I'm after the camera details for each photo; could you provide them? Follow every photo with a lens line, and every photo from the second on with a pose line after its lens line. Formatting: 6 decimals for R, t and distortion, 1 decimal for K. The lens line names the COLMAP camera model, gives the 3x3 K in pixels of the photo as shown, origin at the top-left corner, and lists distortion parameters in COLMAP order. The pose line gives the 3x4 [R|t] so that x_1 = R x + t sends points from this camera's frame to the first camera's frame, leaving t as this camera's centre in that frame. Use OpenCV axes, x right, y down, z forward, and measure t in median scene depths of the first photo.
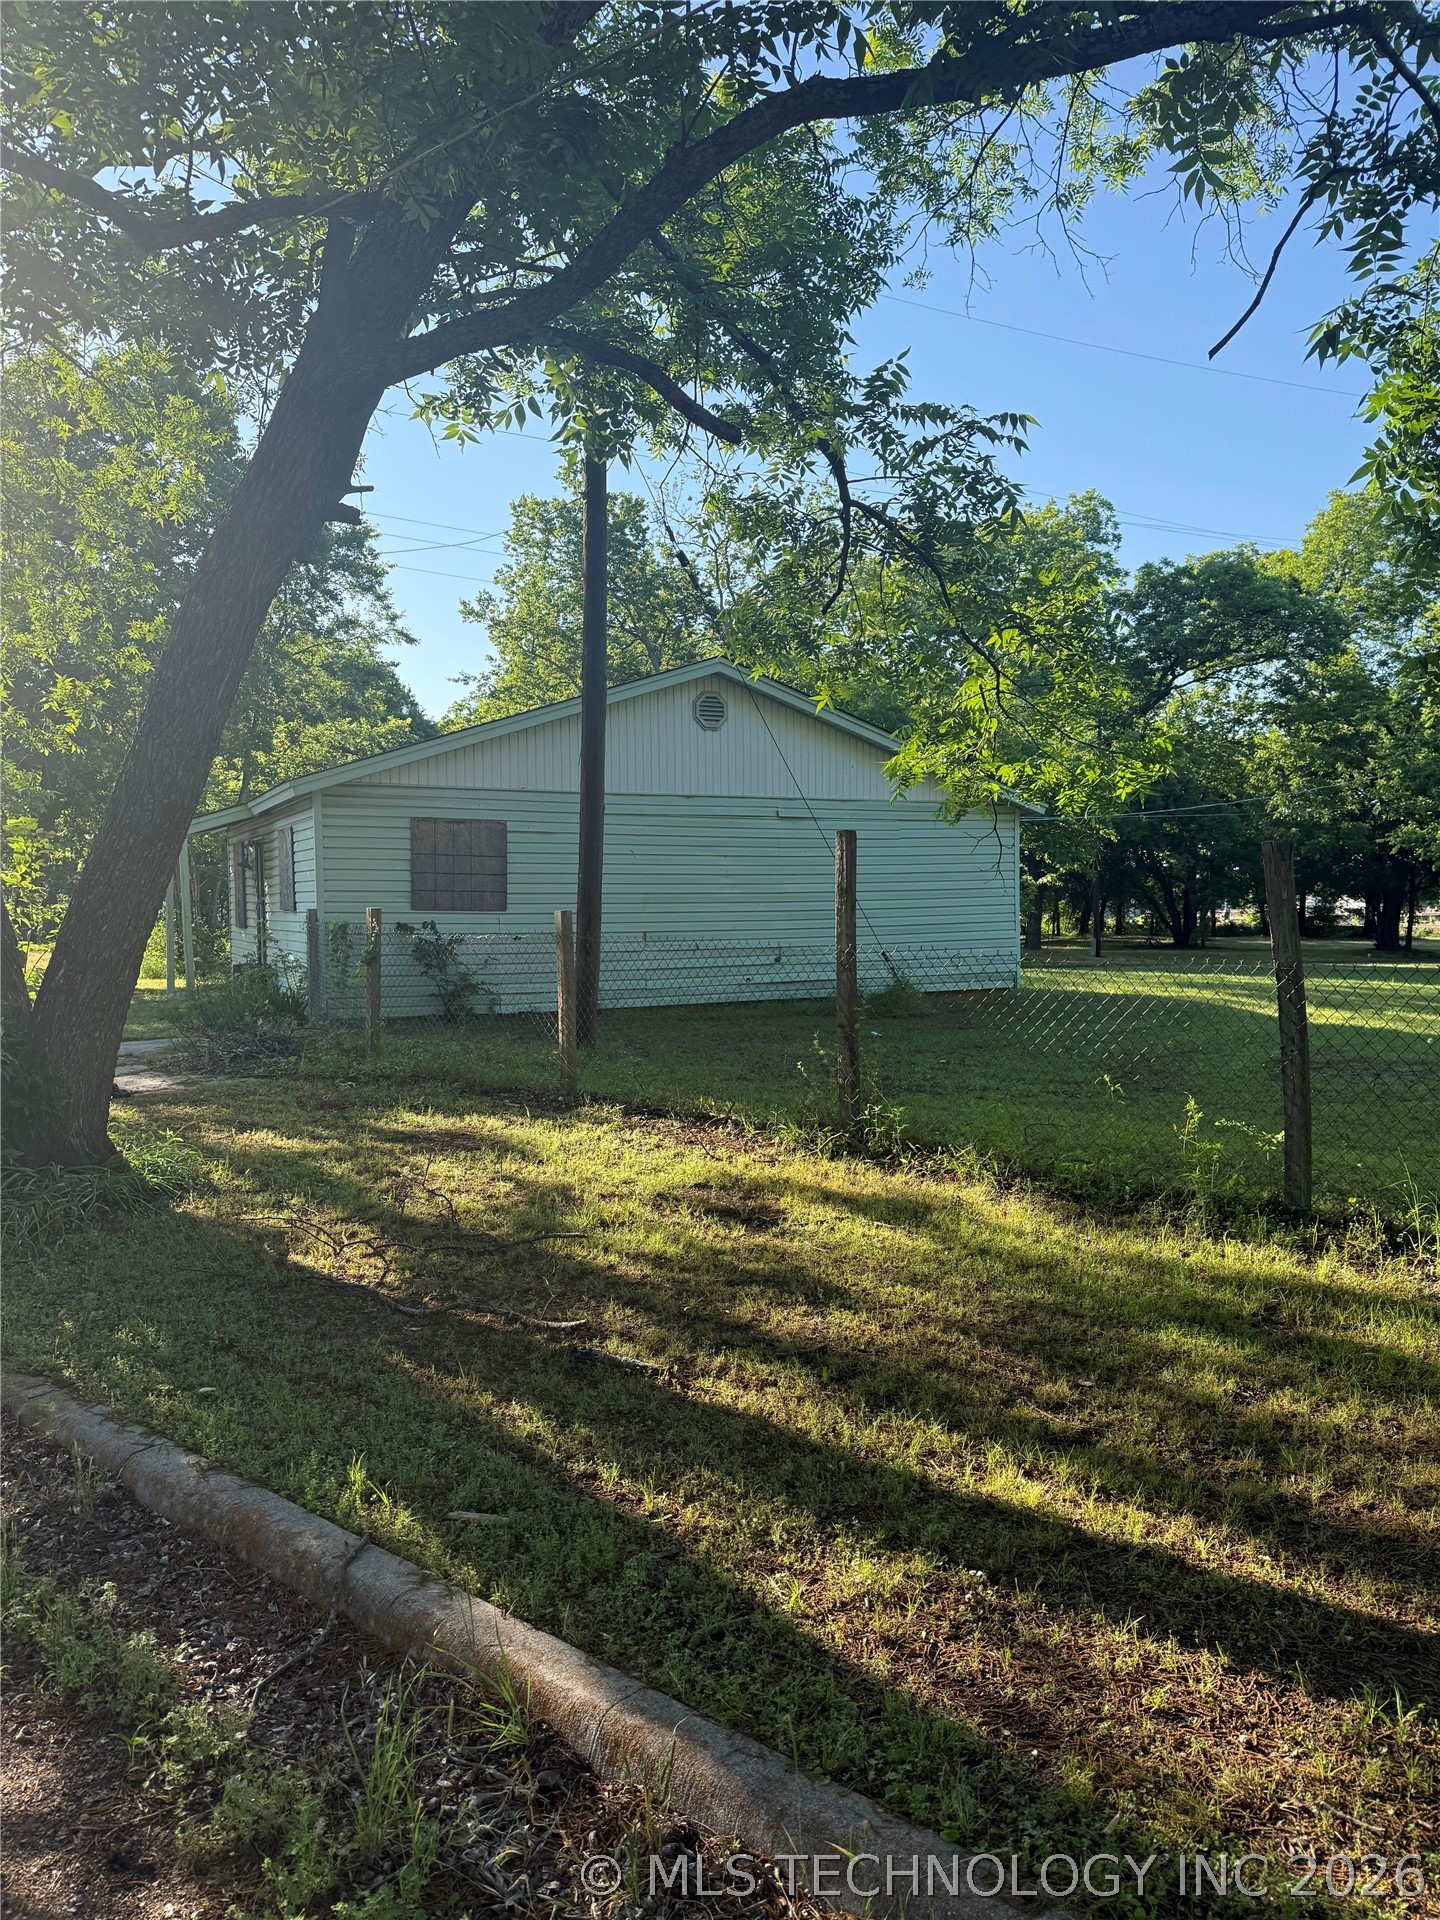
lens RADIAL K [[1290.9, 0, 720.0], [0, 1290.9, 960.0], [0, 0, 1]] dist [0.005031, -0.000908]
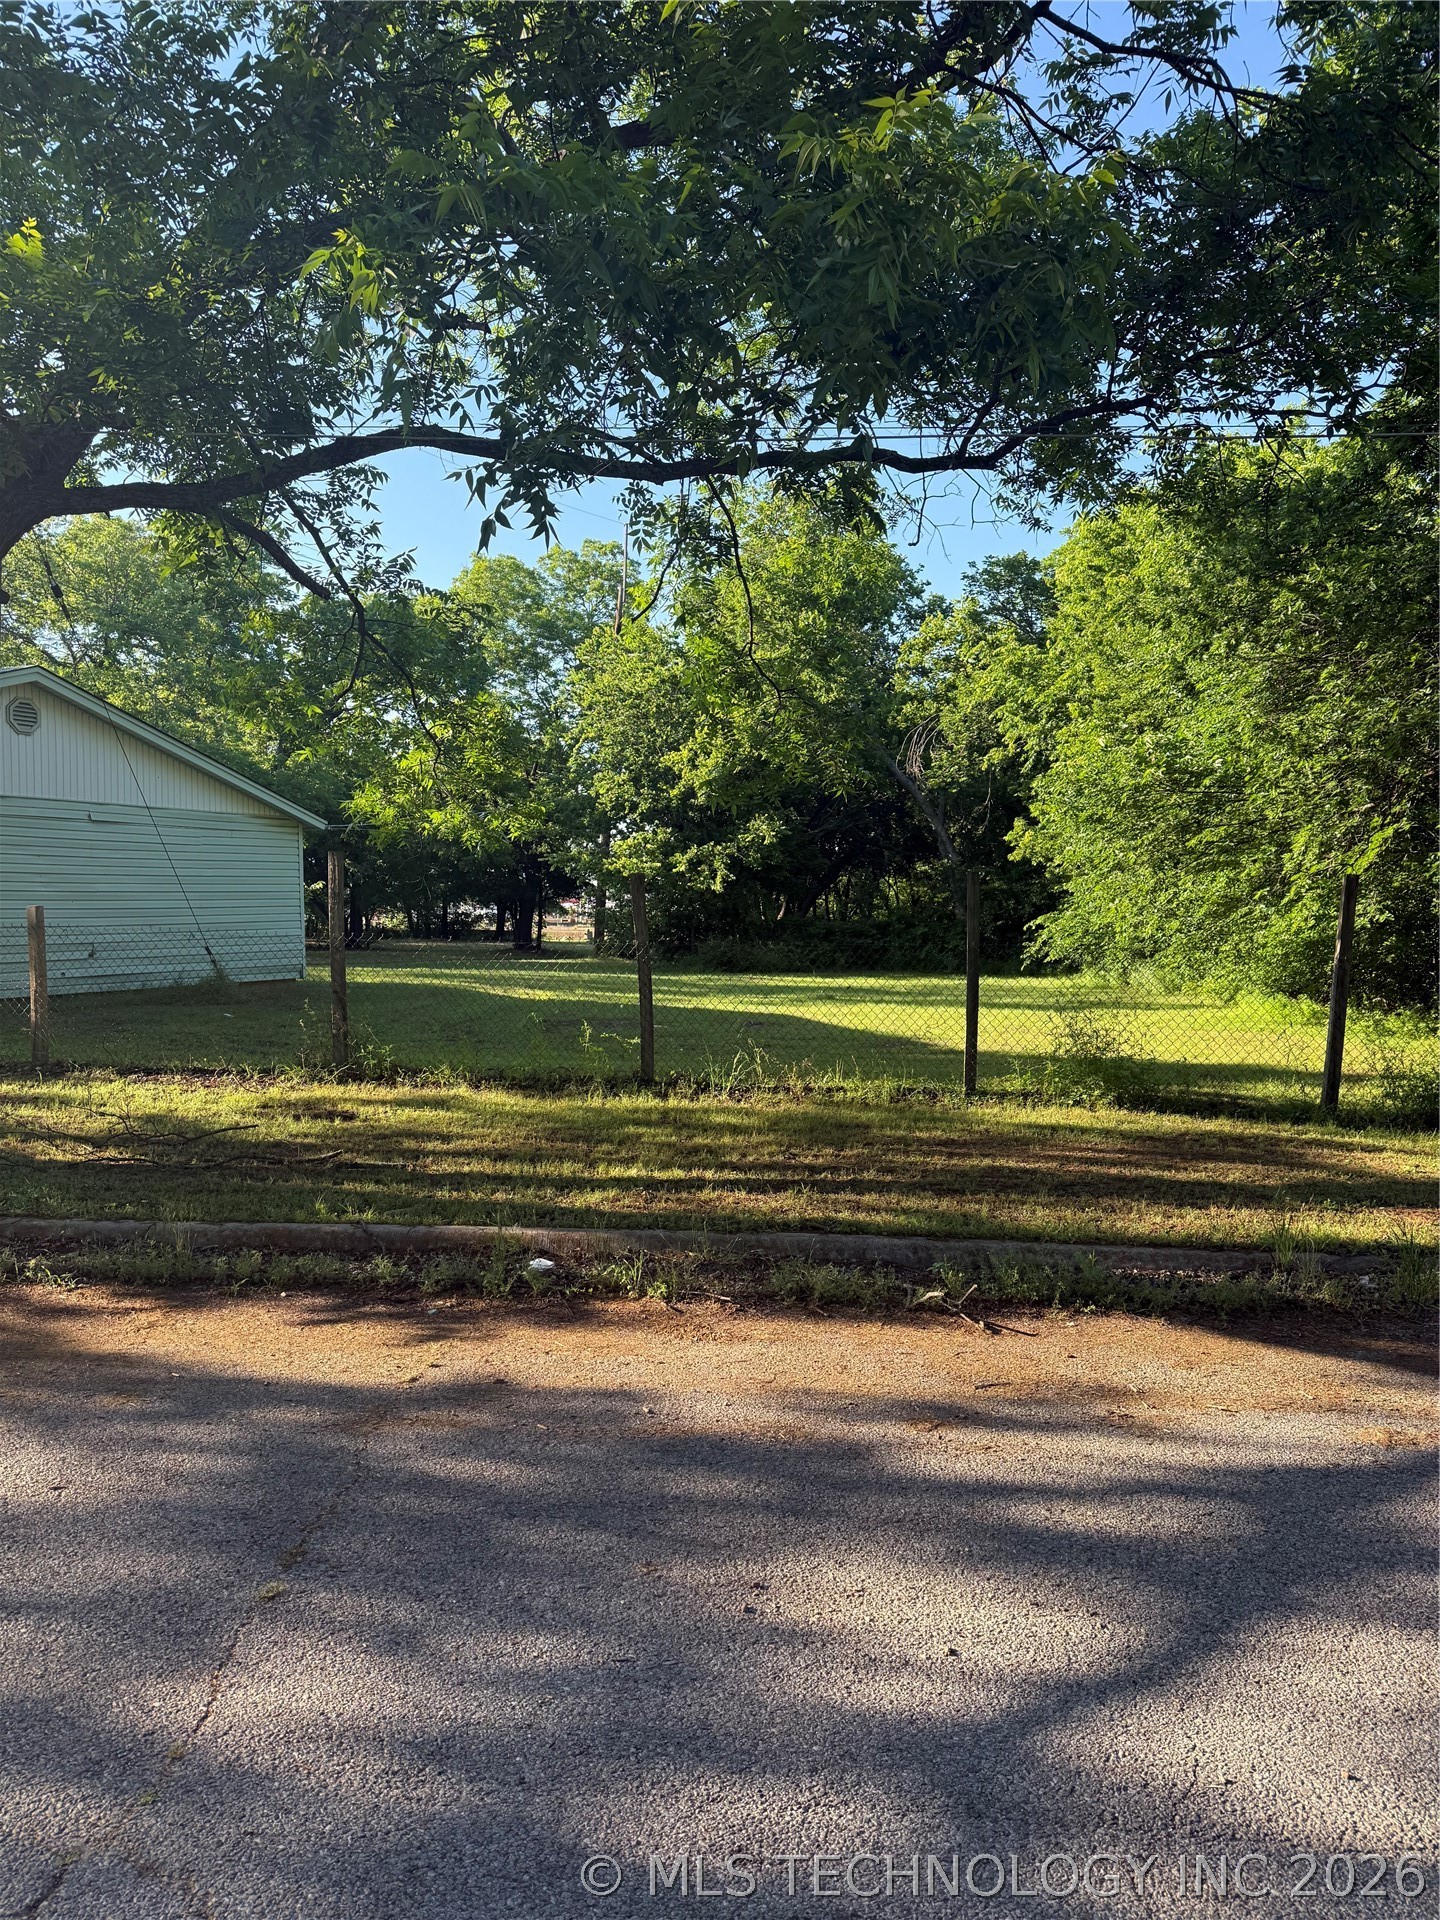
lens RADIAL K [[1290.9, 0, 720.0], [0, 1290.9, 960.0], [0, 0, 1]] dist [0.005031, -0.000908]
pose [[0.797828, -0.009340, 0.602812, -0.189447], [0.010945, 0.999940, 0.001007, 0.008850], [-0.602785, 0.005795, 0.797882, -0.169518]]
